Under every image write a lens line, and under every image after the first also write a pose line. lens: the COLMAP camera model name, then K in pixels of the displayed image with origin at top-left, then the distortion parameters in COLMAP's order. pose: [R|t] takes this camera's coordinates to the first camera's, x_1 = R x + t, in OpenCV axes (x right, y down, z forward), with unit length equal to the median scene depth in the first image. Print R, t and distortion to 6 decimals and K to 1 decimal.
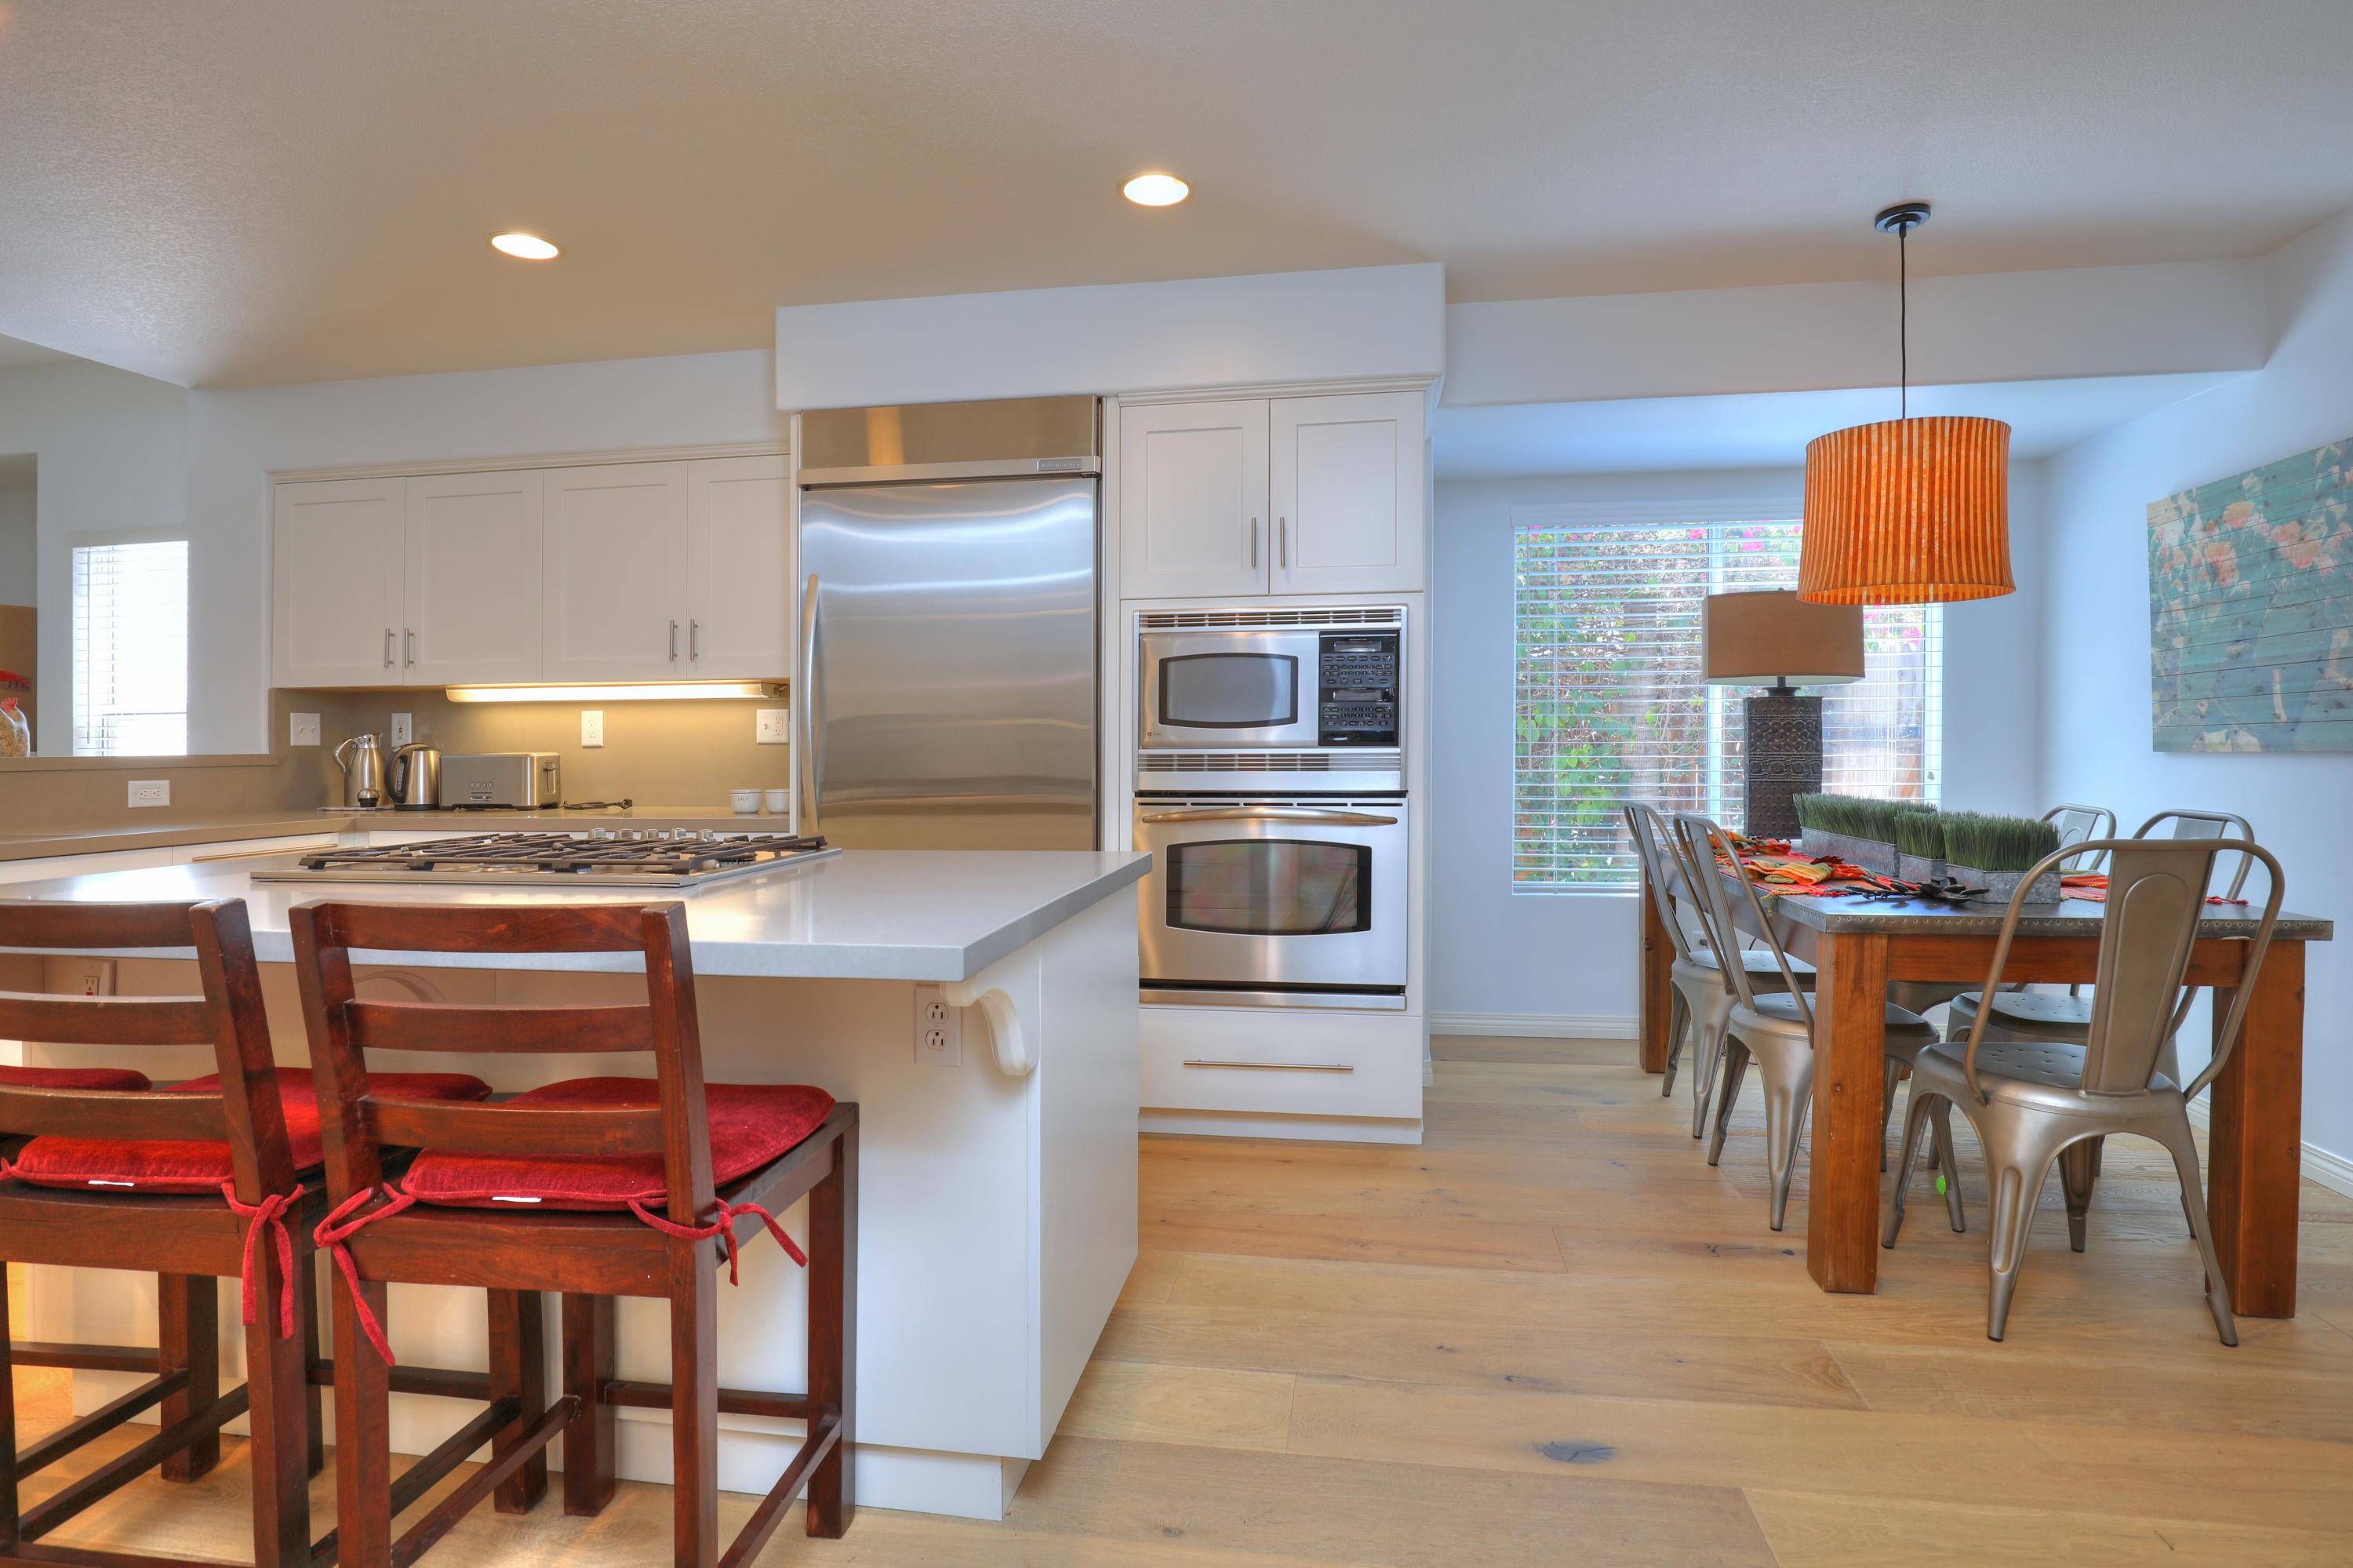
lens RADIAL K [[1169.5, 0, 1206.1], [0, 1169.5, 716.3], [0, 0, 1]] dist [-0.023213, -0.003113]
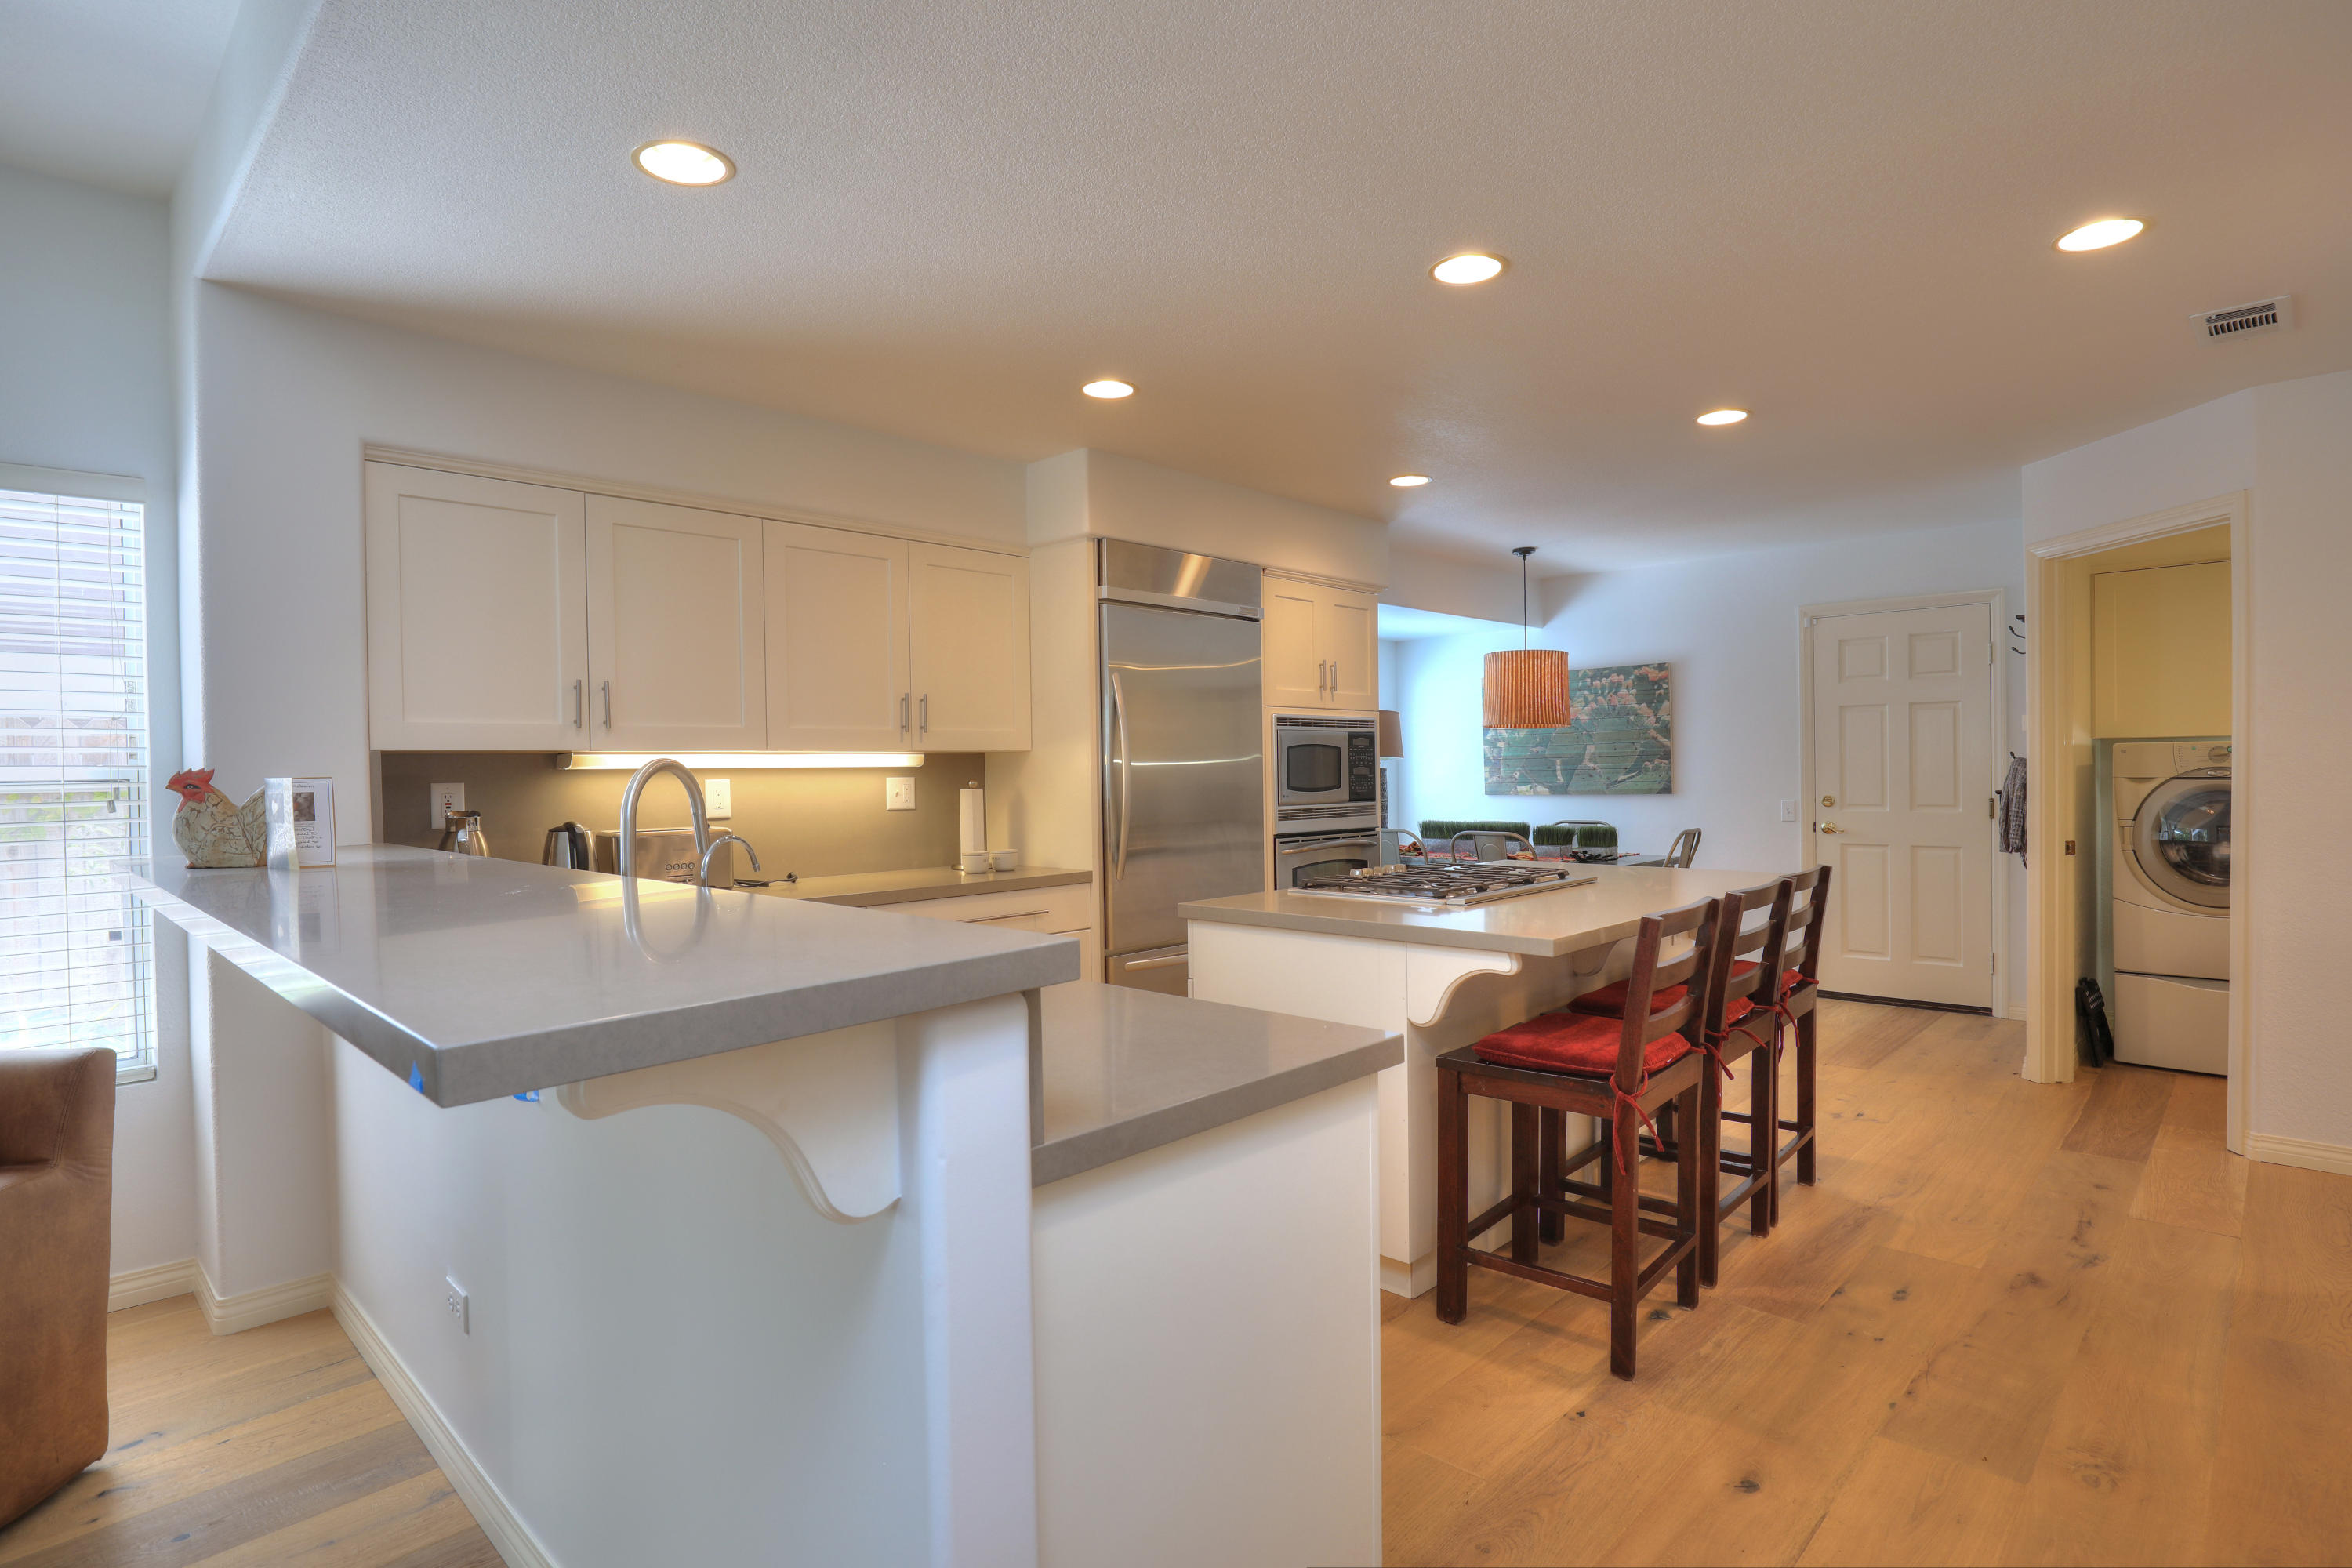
lens RADIAL K [[1163.1, 0, 1226.9], [0, 1163.1, 776.5], [0, 0, 1]] dist [-0.025362, 0.000675]
pose [[0.558997, -0.004900, 0.829155, -1.341060], [-0.005789, 0.999935, 0.009812, -0.024270], [-0.829149, -0.010285, 0.558932, 0.210787]]
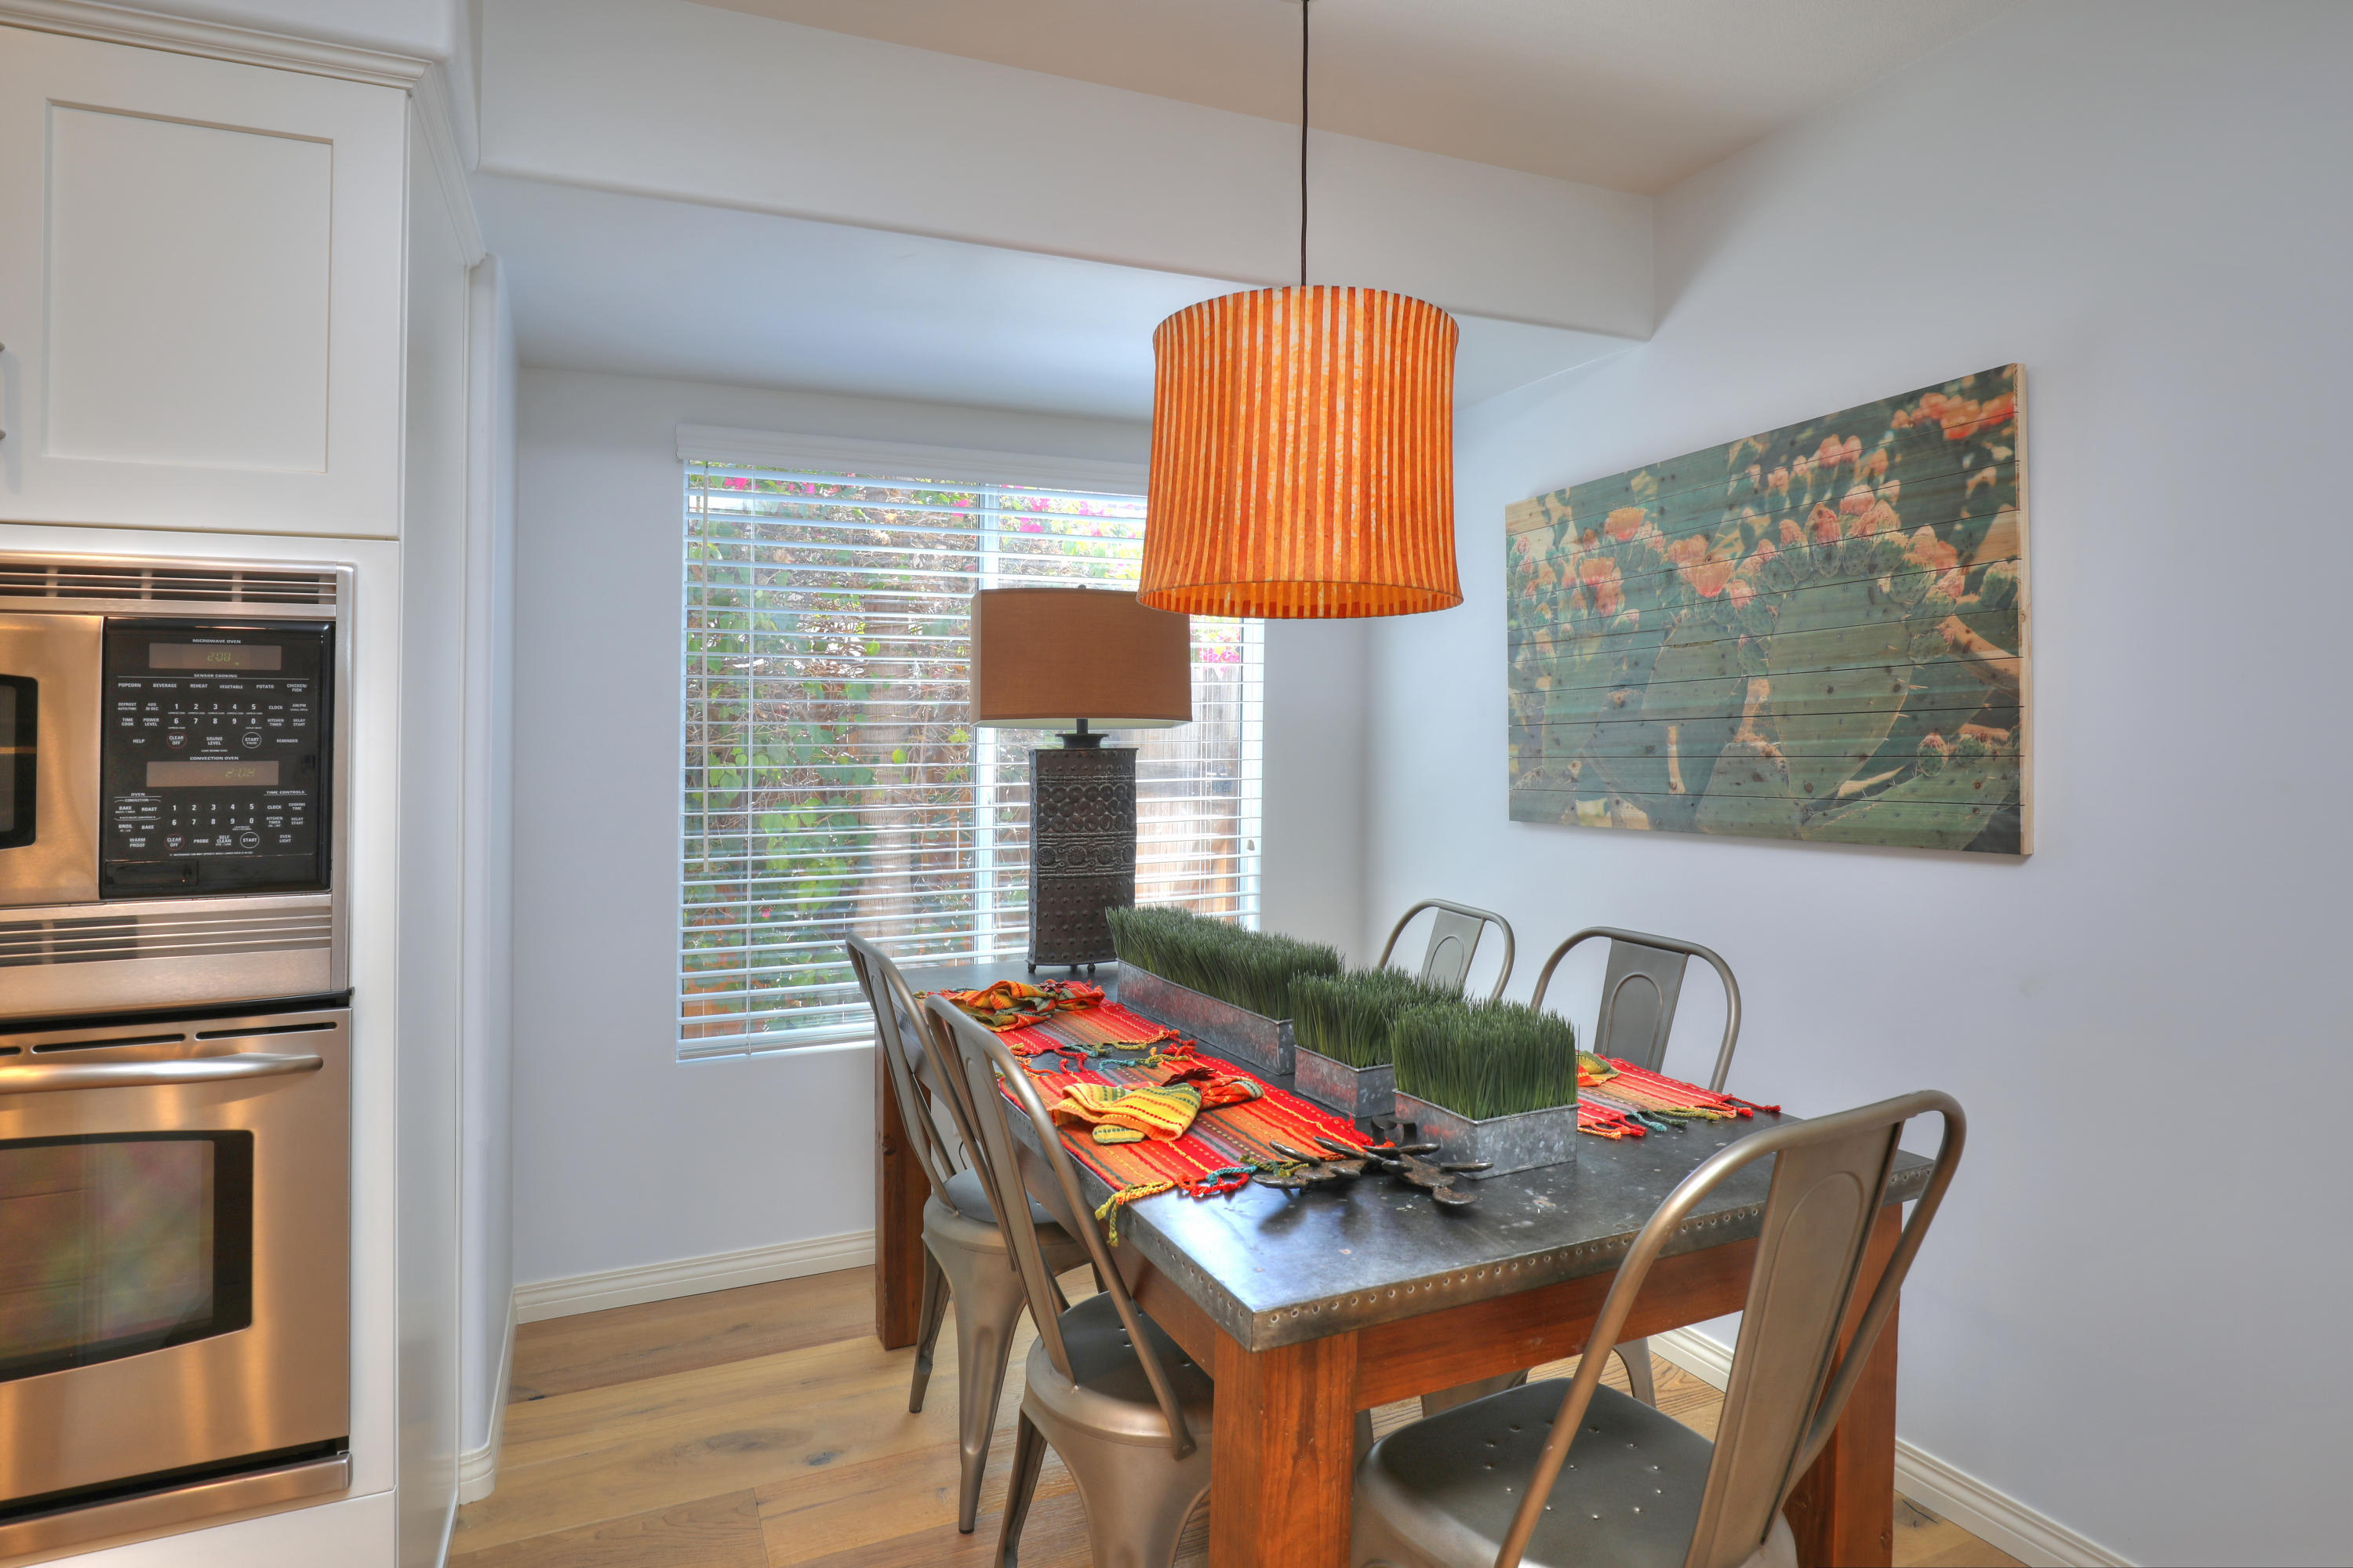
lens RADIAL K [[1291.8, 0, 1169.6], [0, 1291.8, 745.9], [0, 0, 1]] dist [-0.015767, 0.001482]
pose [[0.844381, -0.002945, 0.535736, 0.167573], [-0.006925, 0.999841, 0.016411, -0.036657], [-0.535699, -0.017568, 0.844226, 0.414345]]
